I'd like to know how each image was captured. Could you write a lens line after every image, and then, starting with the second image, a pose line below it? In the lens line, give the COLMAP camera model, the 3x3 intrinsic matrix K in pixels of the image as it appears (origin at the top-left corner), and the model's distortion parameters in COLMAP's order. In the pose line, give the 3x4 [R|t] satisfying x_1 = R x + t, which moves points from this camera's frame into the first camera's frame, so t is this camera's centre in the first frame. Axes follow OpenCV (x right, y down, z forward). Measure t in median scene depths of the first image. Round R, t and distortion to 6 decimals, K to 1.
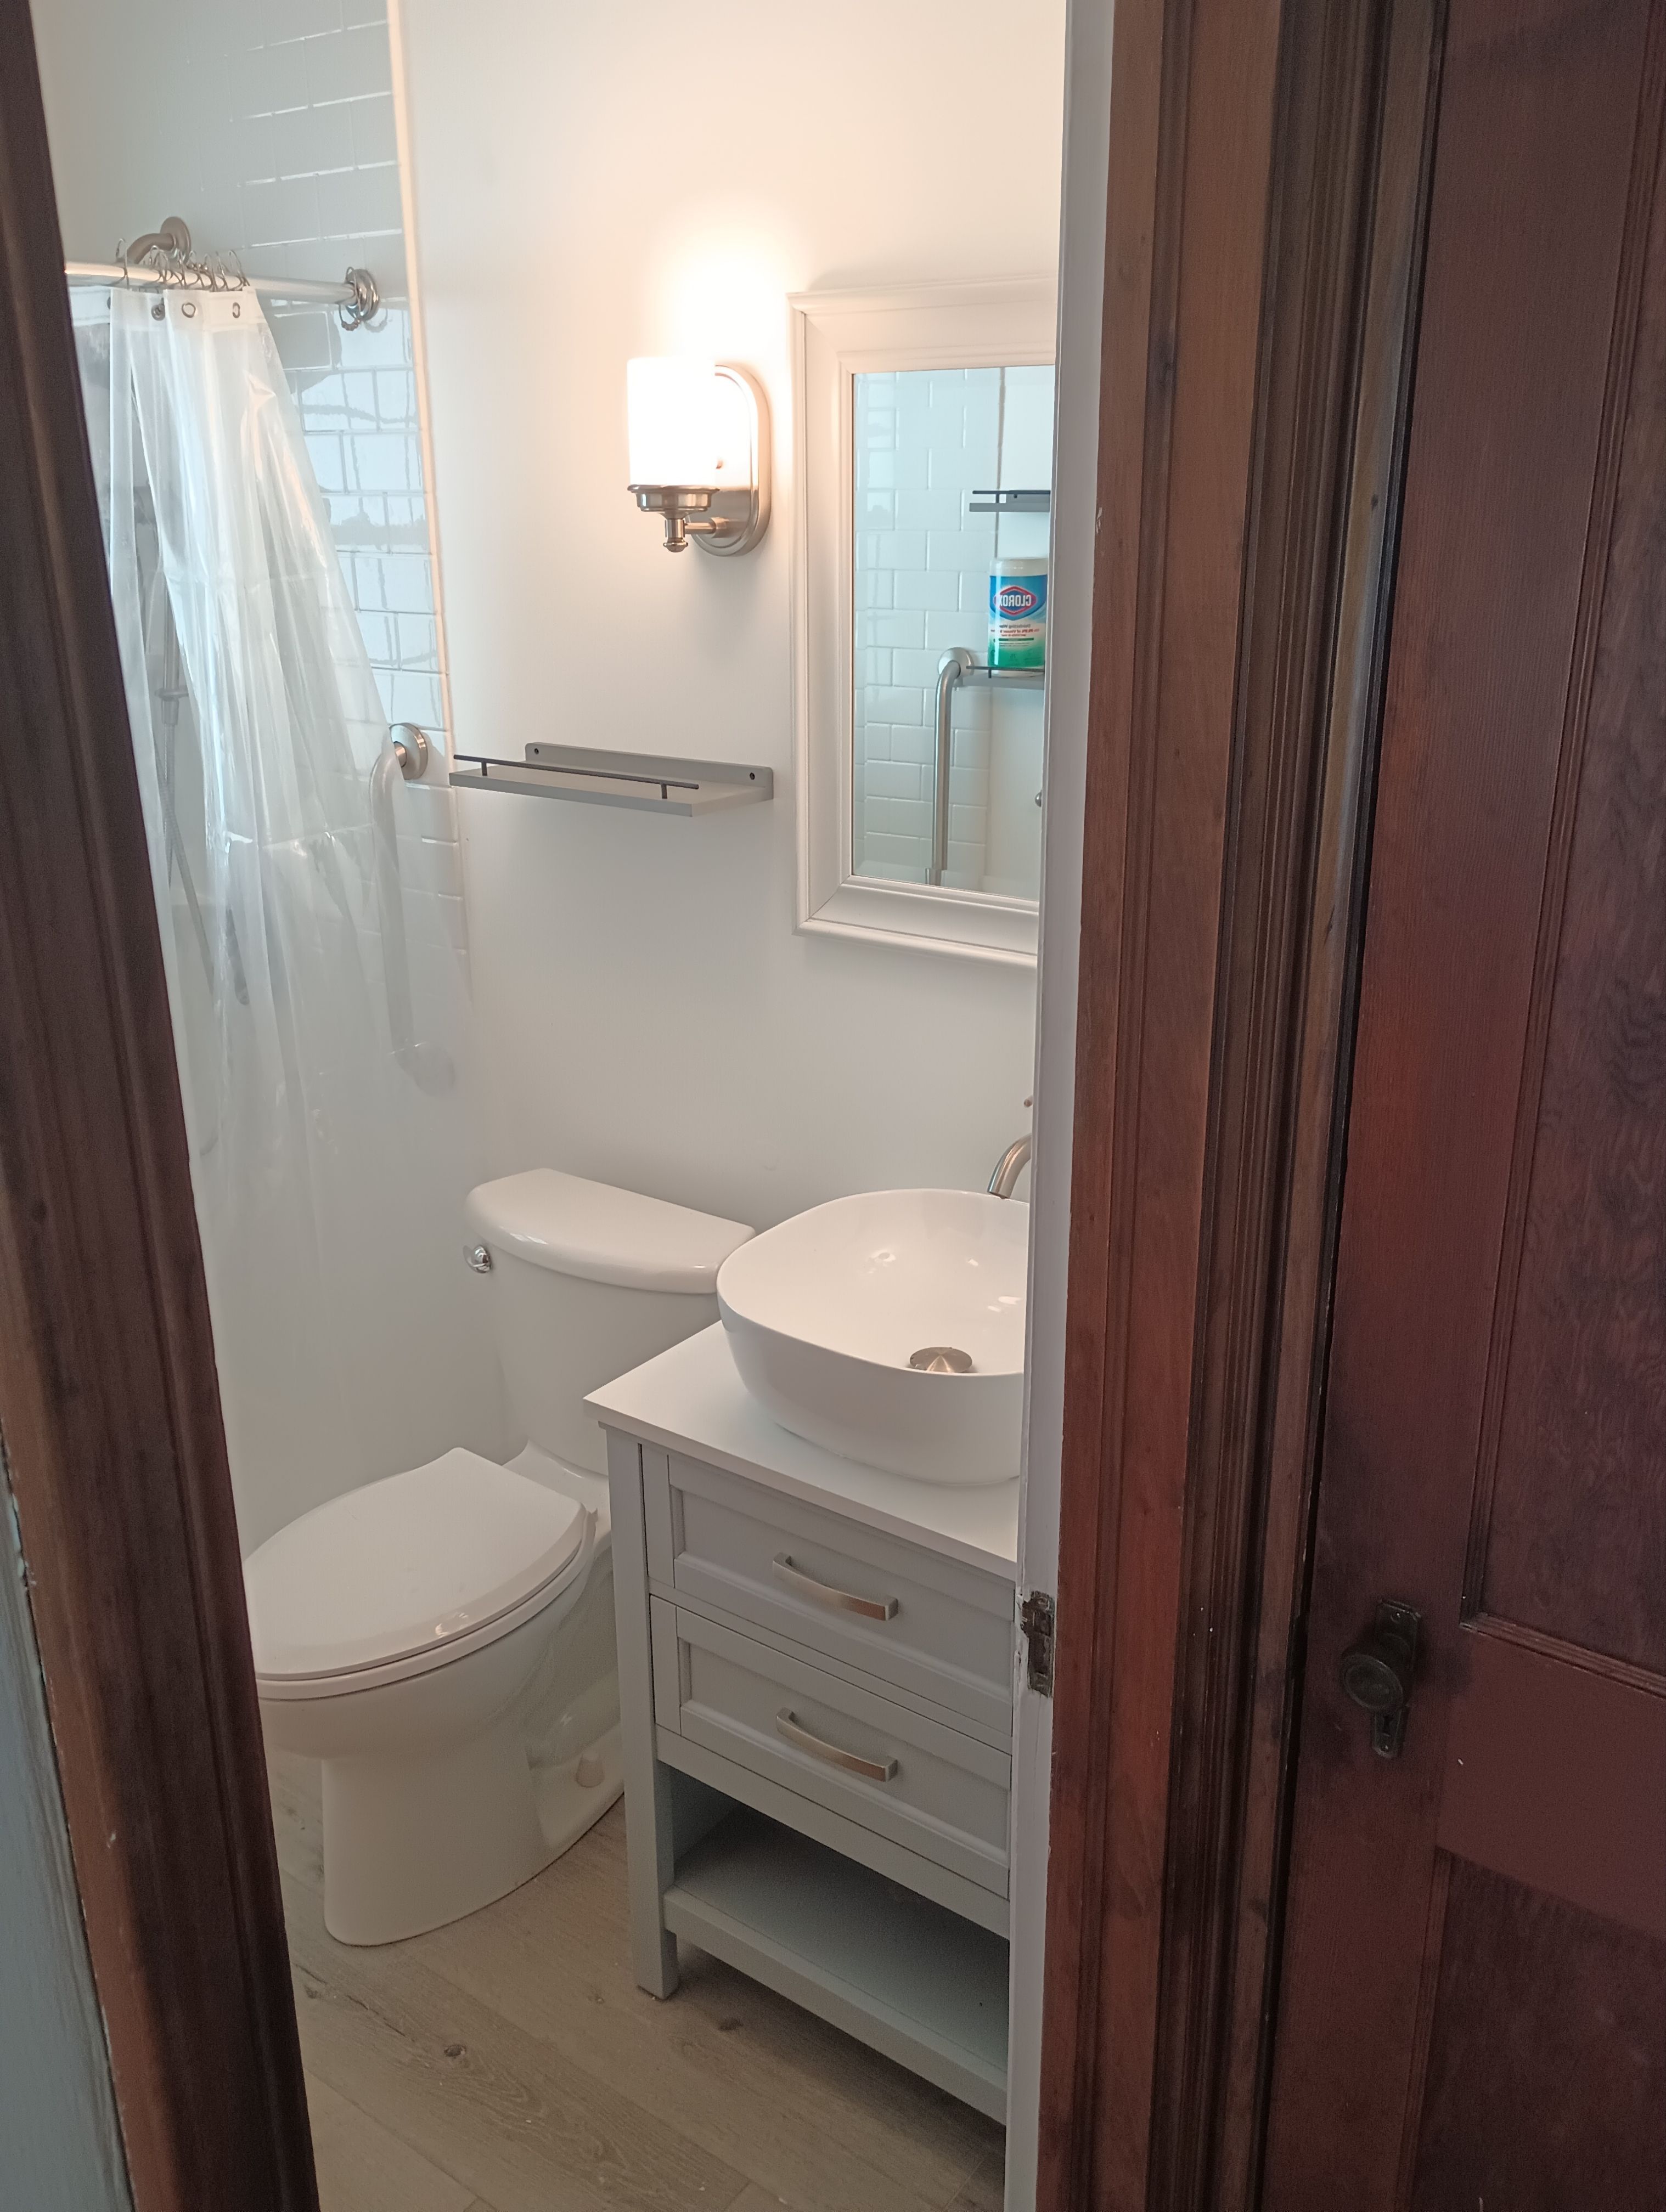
lens RADIAL K [[1831.1, 0, 820.2], [0, 1831.1, 1101.7], [0, 0, 1]] dist [0.064494, -0.081694]
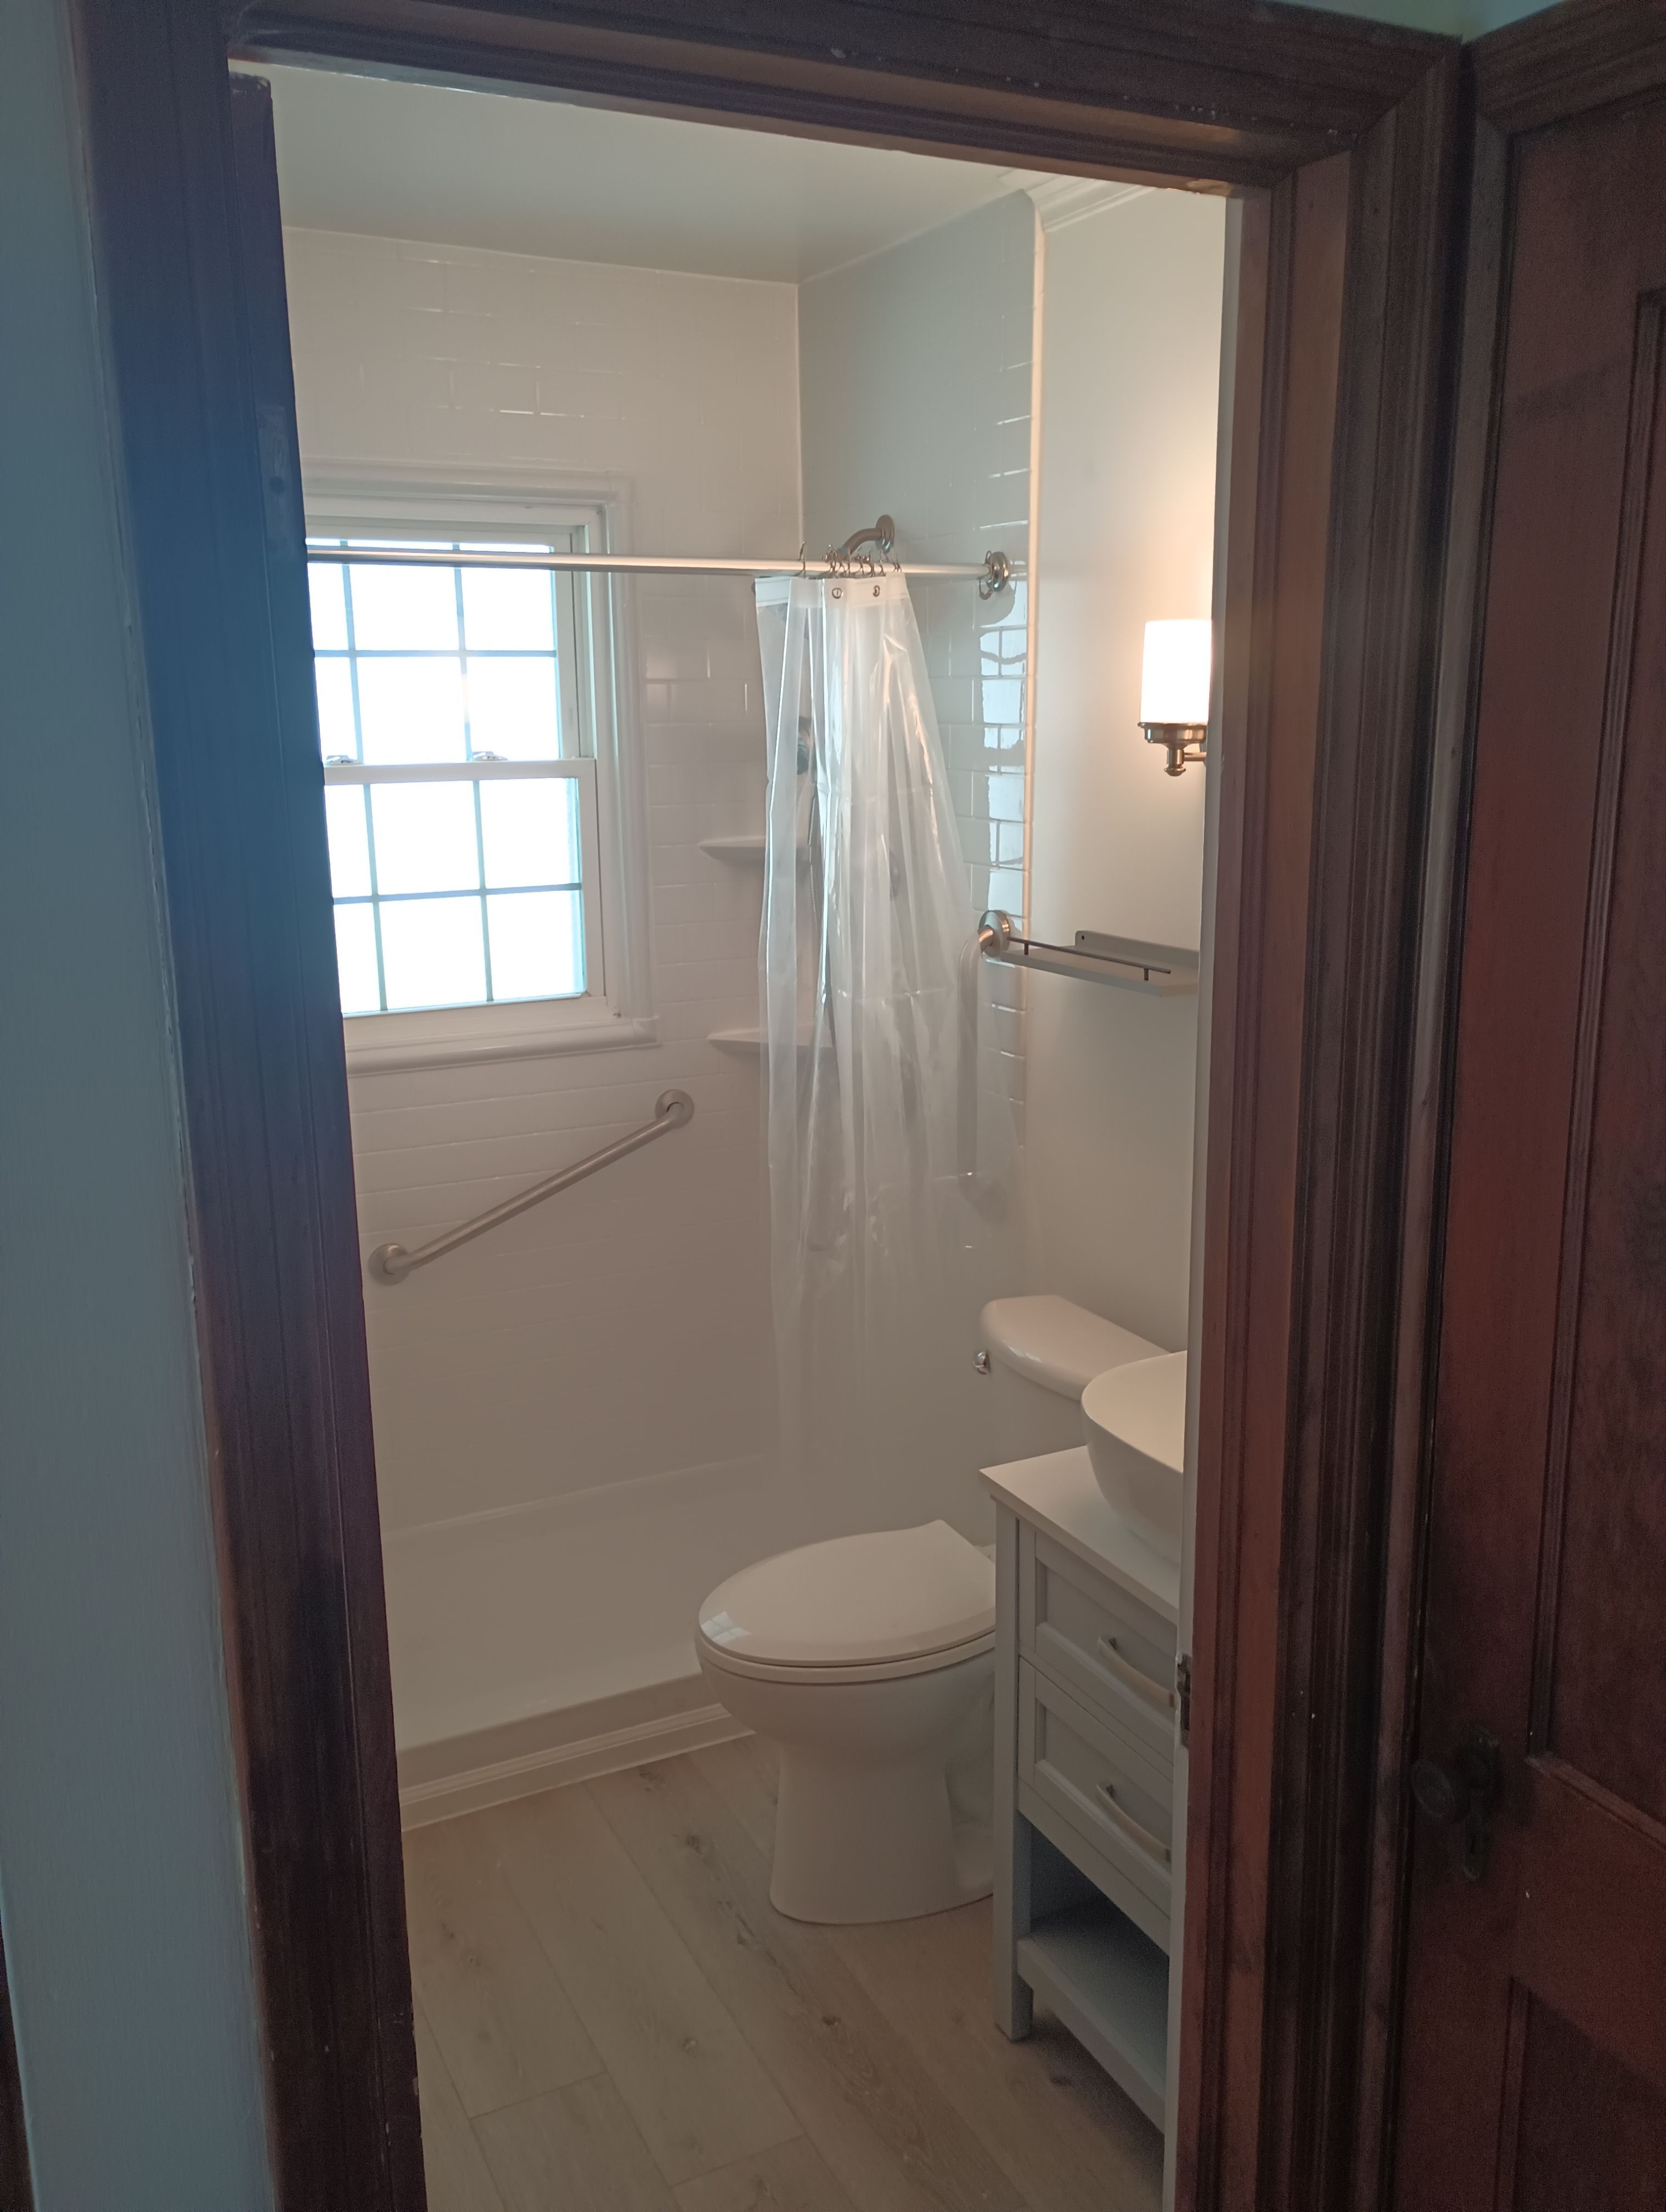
lens RADIAL K [[1831.1, 0, 820.4], [0, 1831.1, 1098.2], [0, 0, 1]] dist [0.064494, -0.081694]
pose [[0.890530, 0.095172, -0.444857, 0.266627], [-0.143070, 0.986845, -0.075279, 0.026692], [0.431841, 0.130684, 0.892432, -0.124634]]
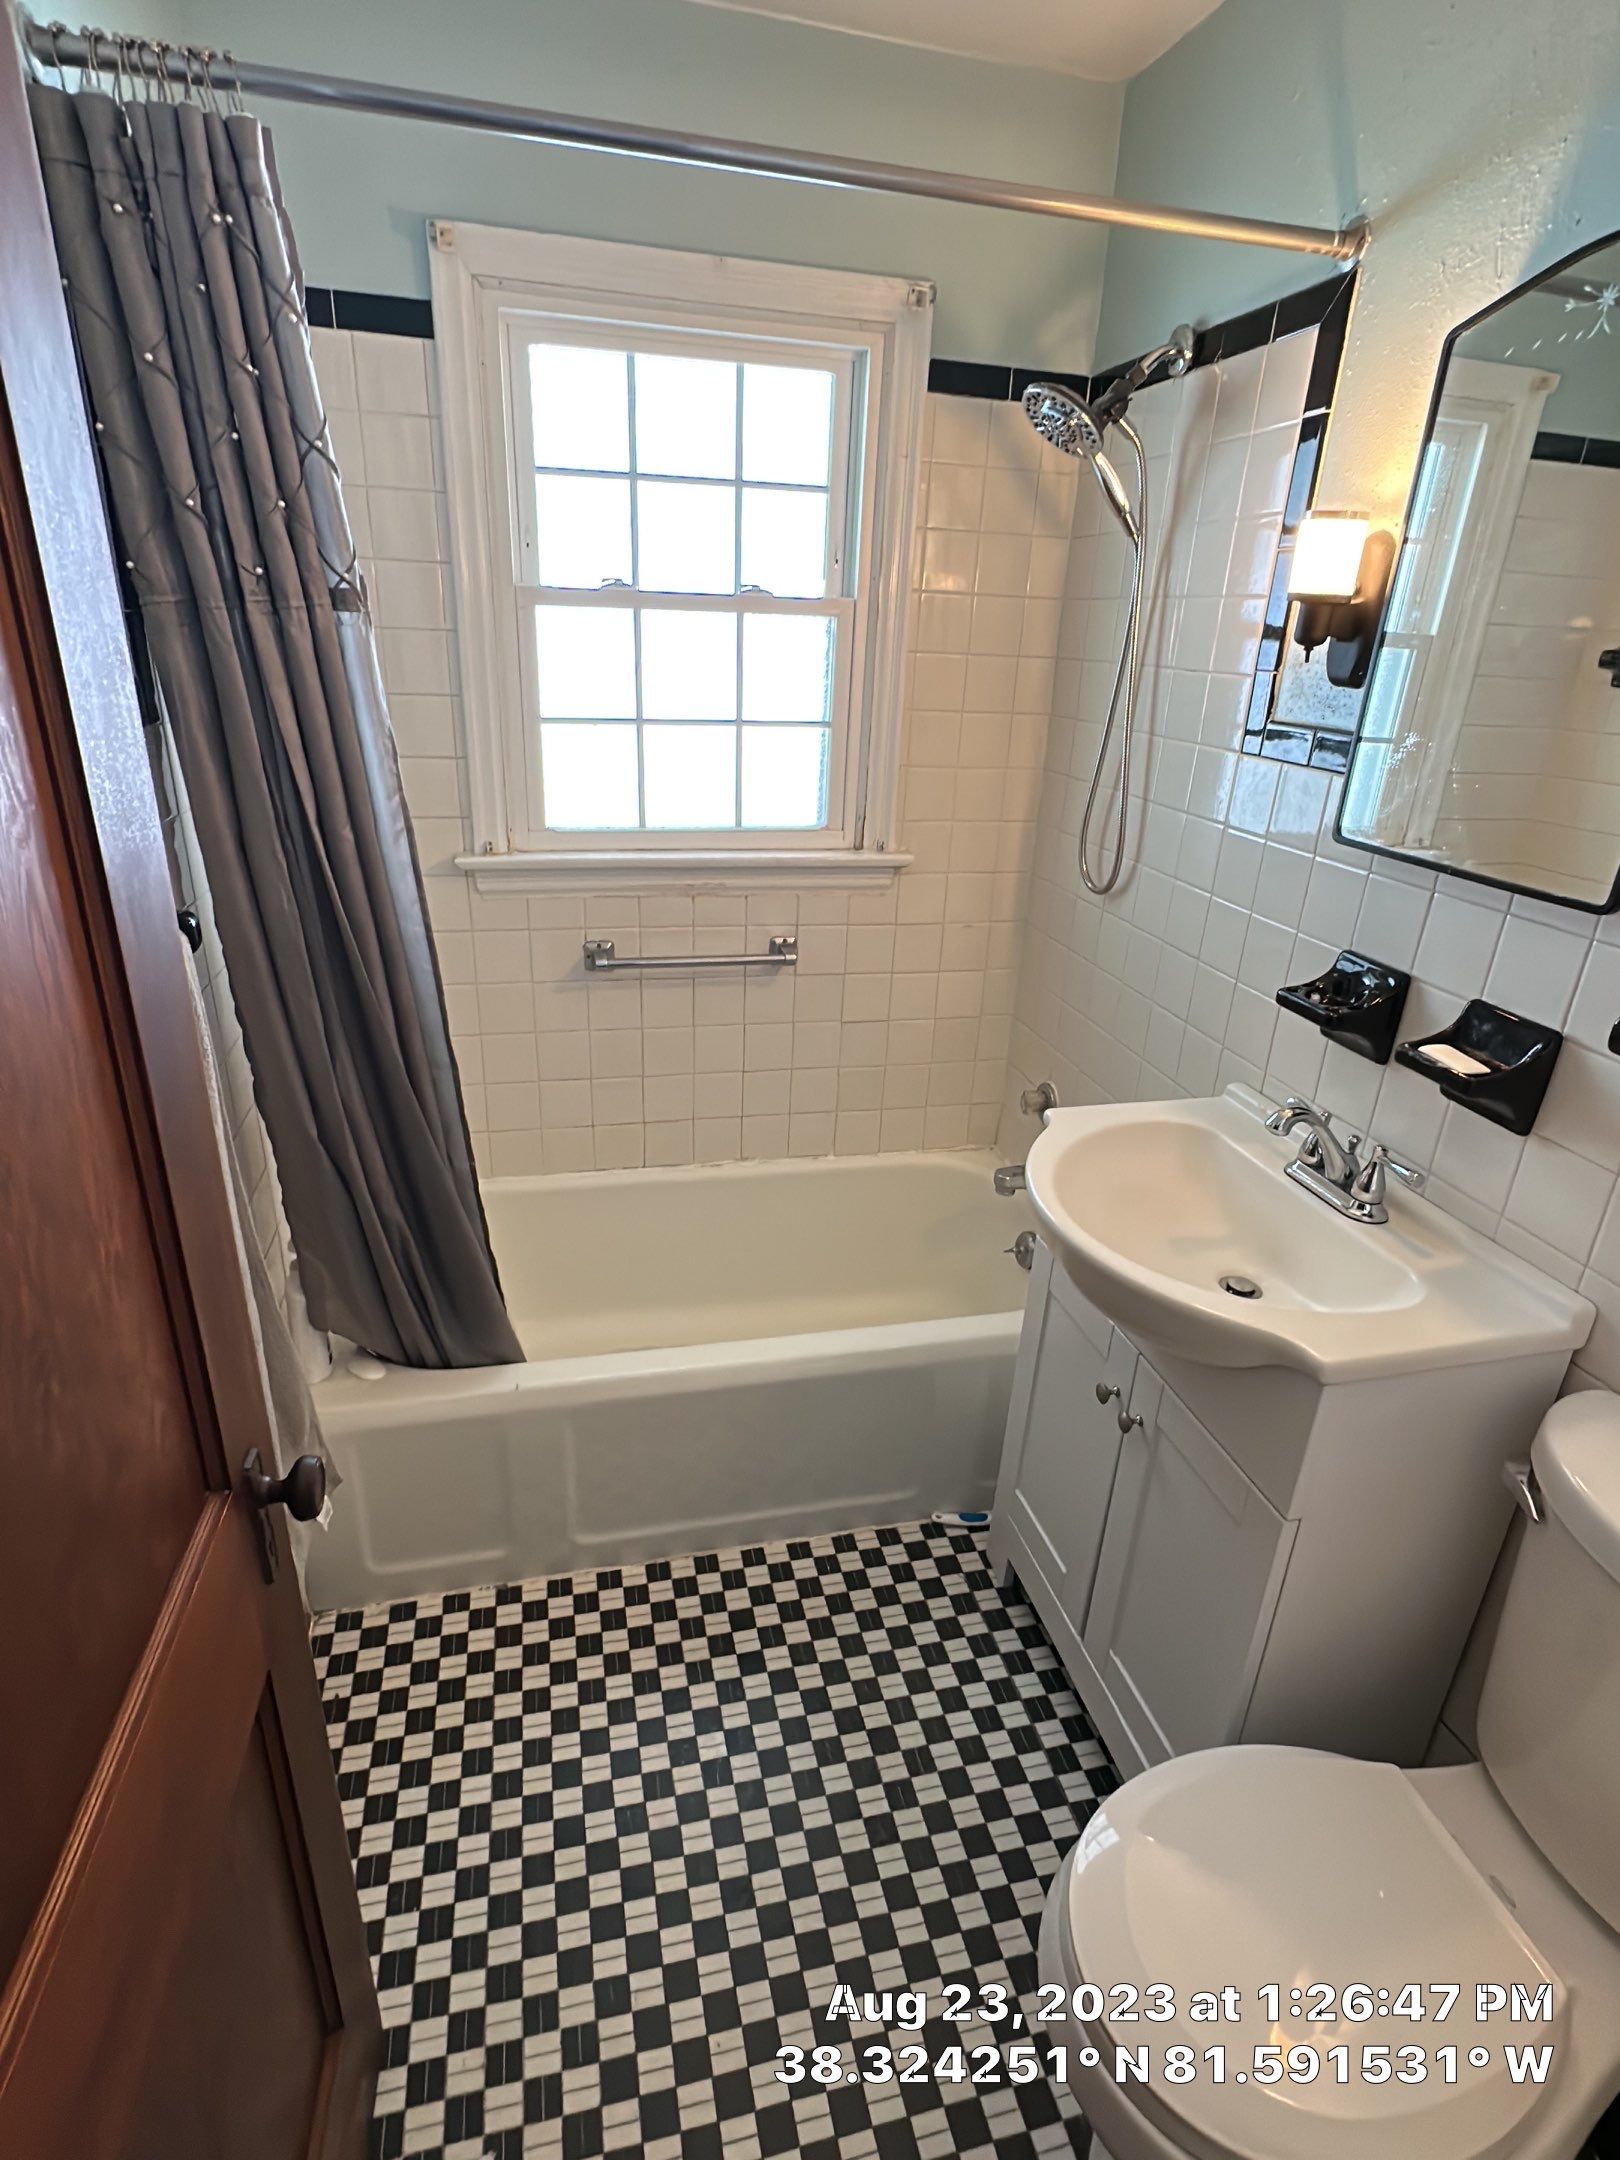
lens RADIAL K [[1088.0, 0, 809.9], [0, 1088.0, 1081.2], [0, 0, 1]] dist [-0.003001, 0.001110]
pose [[0.761087, 0.287016, -0.581695, 0.005646], [-0.253385, 0.957078, 0.140707, -0.071962], [0.597112, 0.040302, 0.801145, 0.412688]]
